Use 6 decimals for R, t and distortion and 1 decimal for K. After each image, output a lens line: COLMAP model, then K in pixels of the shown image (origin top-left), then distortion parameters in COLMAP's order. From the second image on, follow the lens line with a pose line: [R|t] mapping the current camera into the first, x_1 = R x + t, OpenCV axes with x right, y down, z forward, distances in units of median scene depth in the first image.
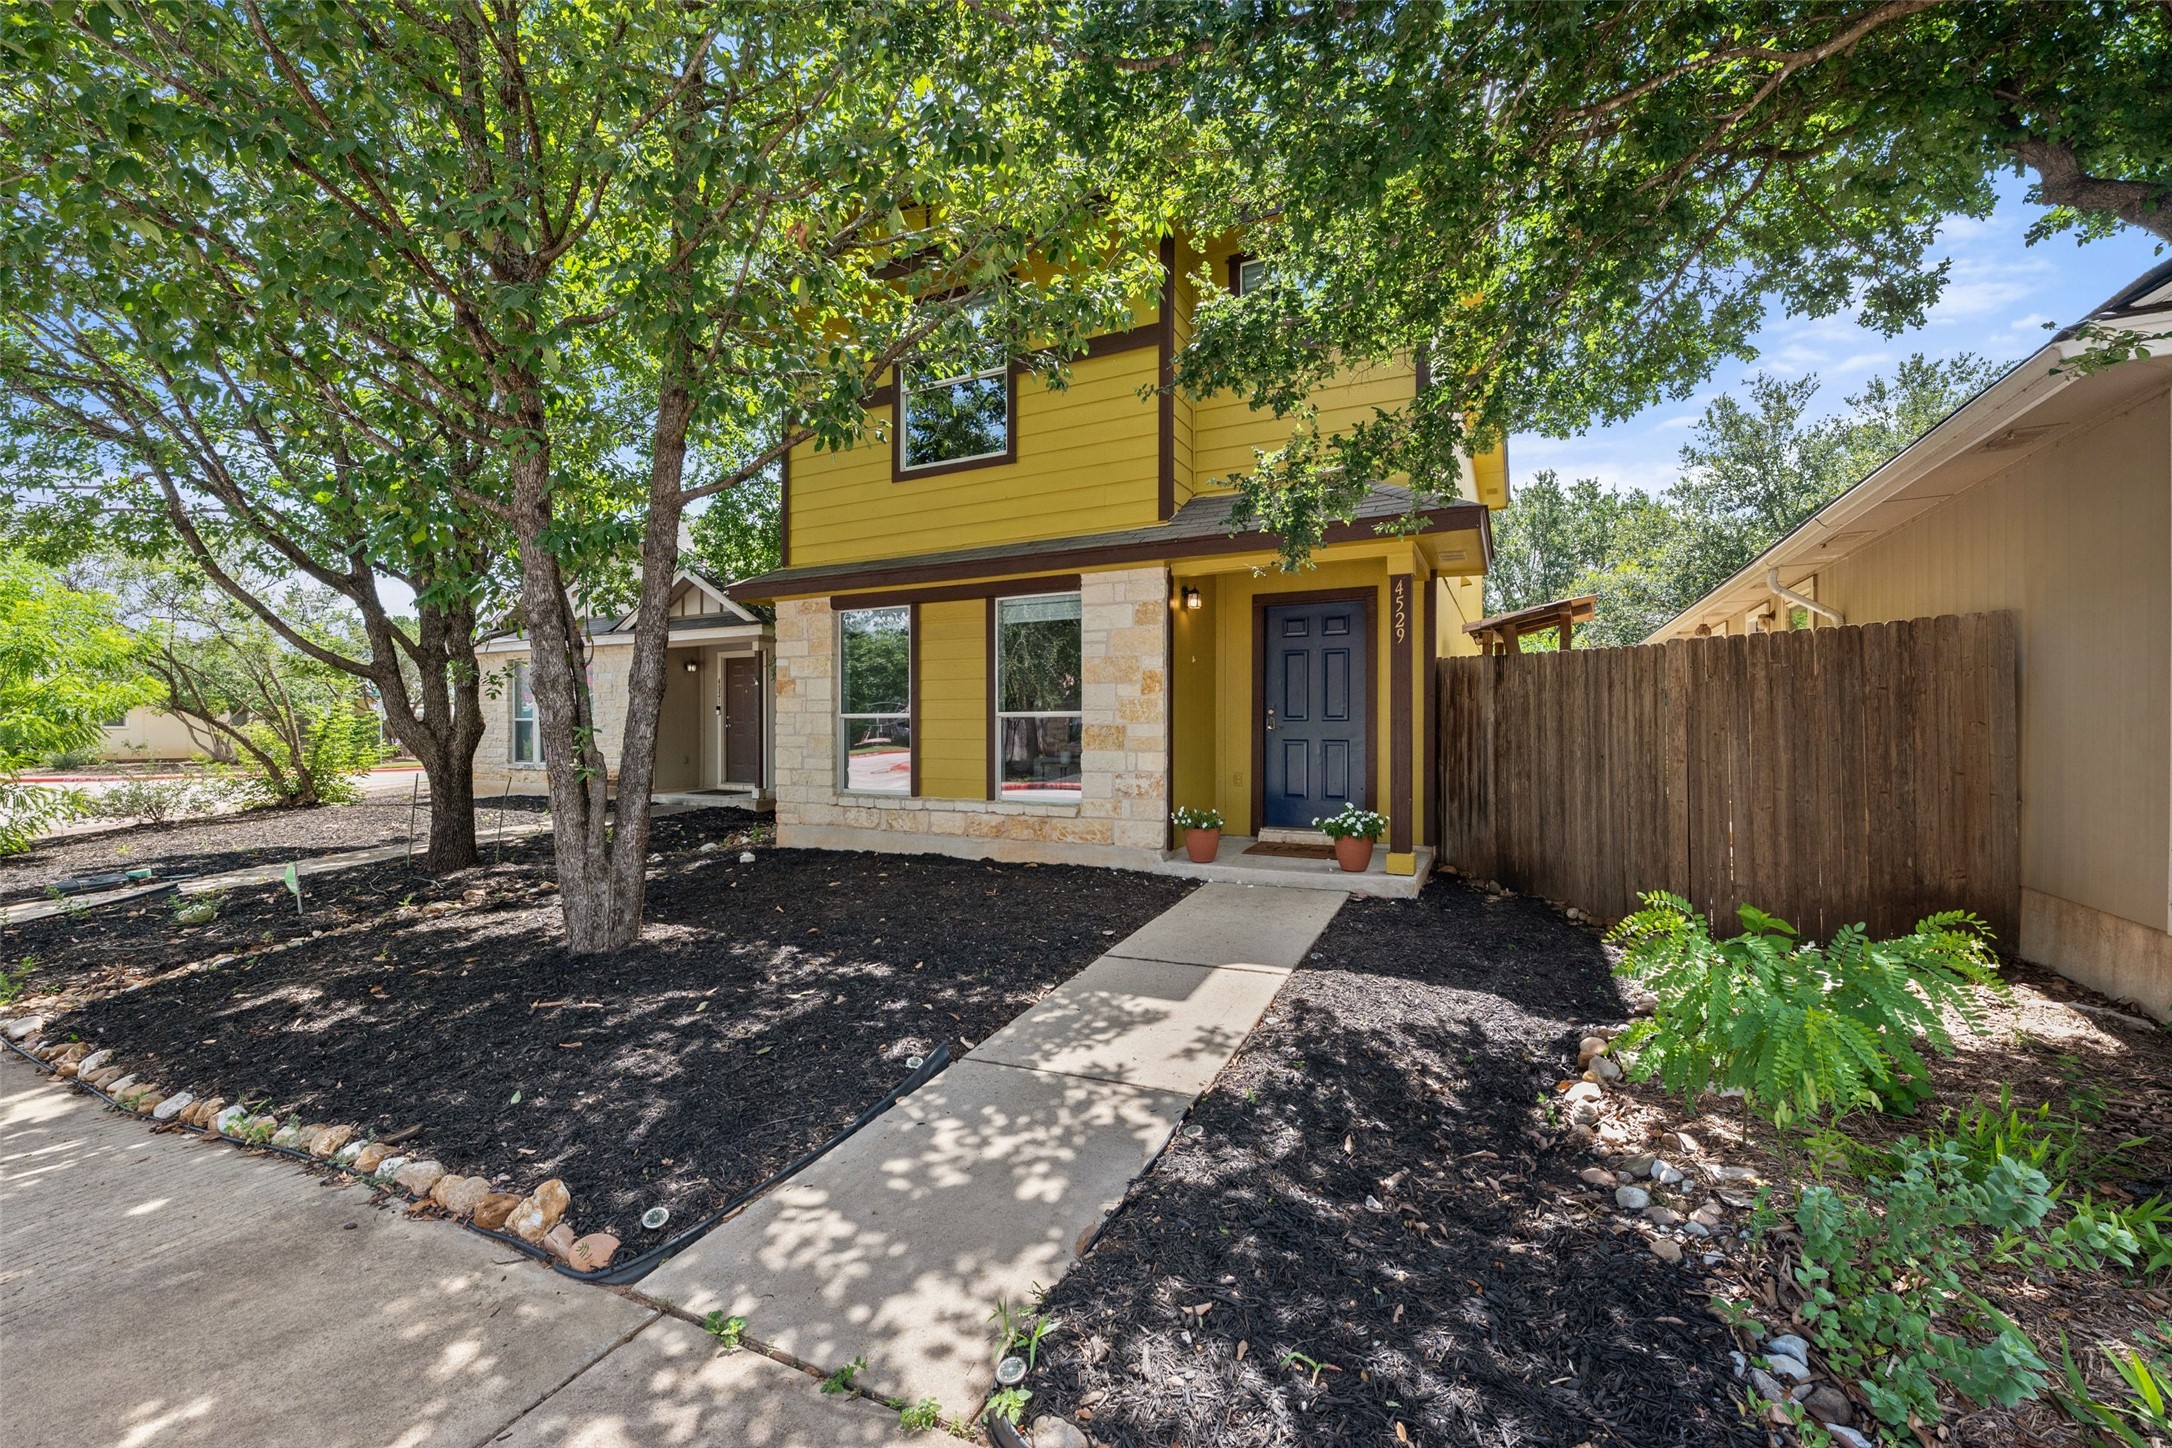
lens RADIAL K [[859.8, 0, 1086.0], [0, 859.8, 724.0], [0, 0, 1]] dist [-0.020655, 0.010519]
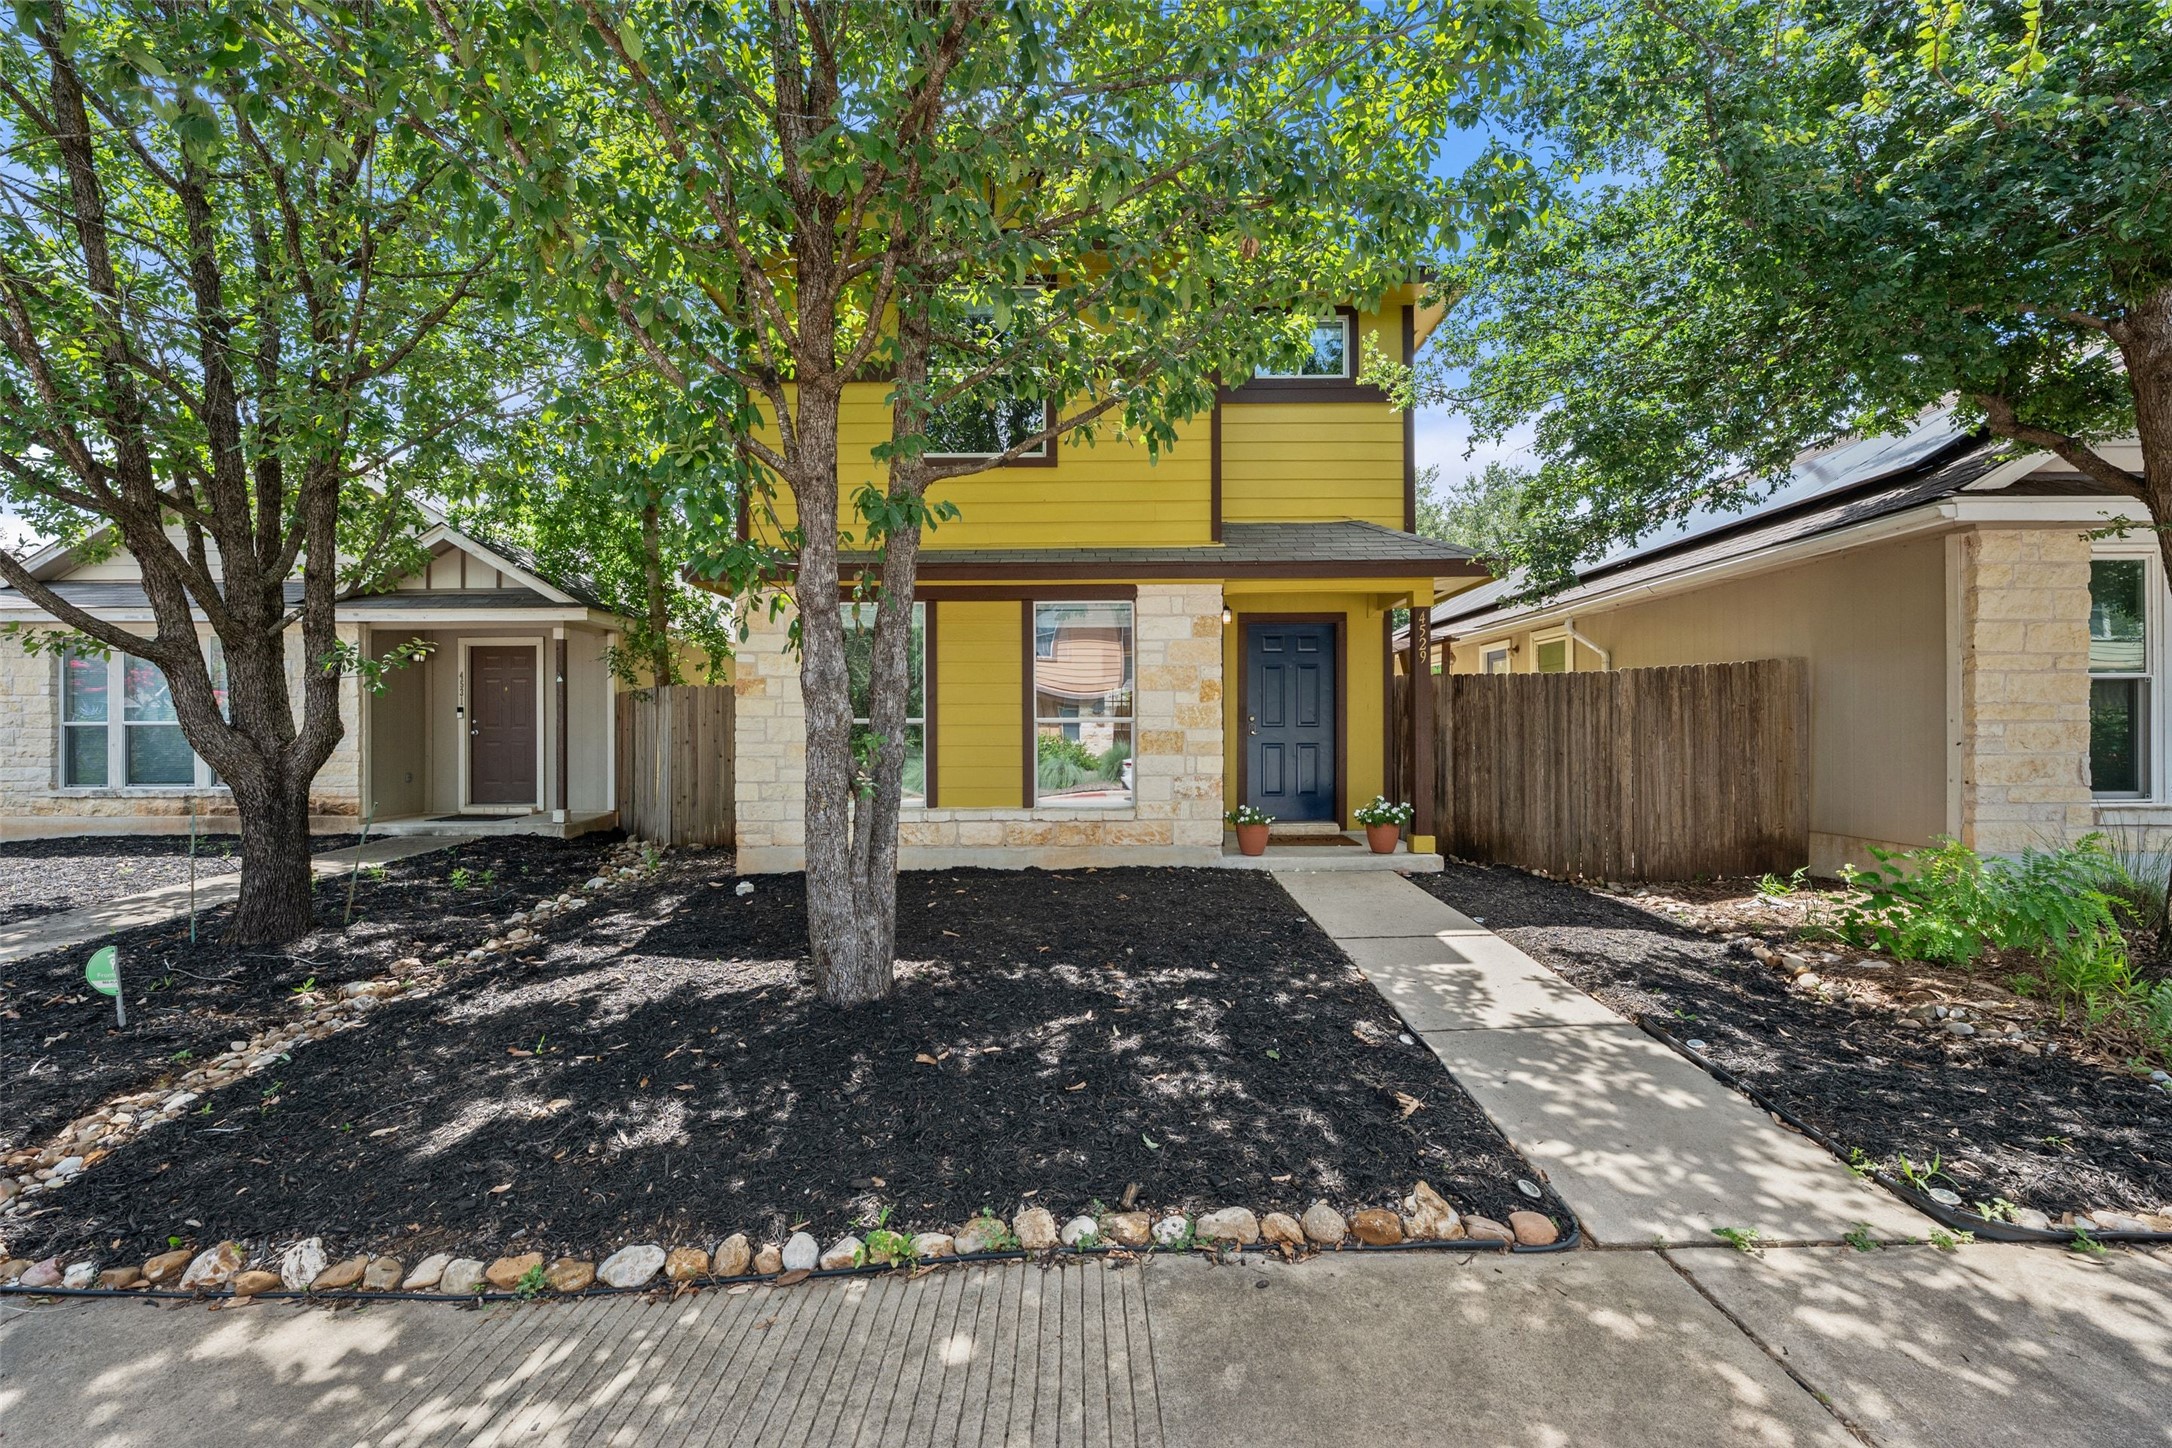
lens RADIAL K [[860.4, 0, 1088.2], [0, 860.4, 731.5], [0, 0, 1]] dist [-0.000544, 0.000170]
pose [[0.897219, -0.001127, 0.441584, -0.764410], [0.000457, 0.999999, 0.001623, 0.000958], [-0.441585, -0.001255, 0.897219, 0.139977]]
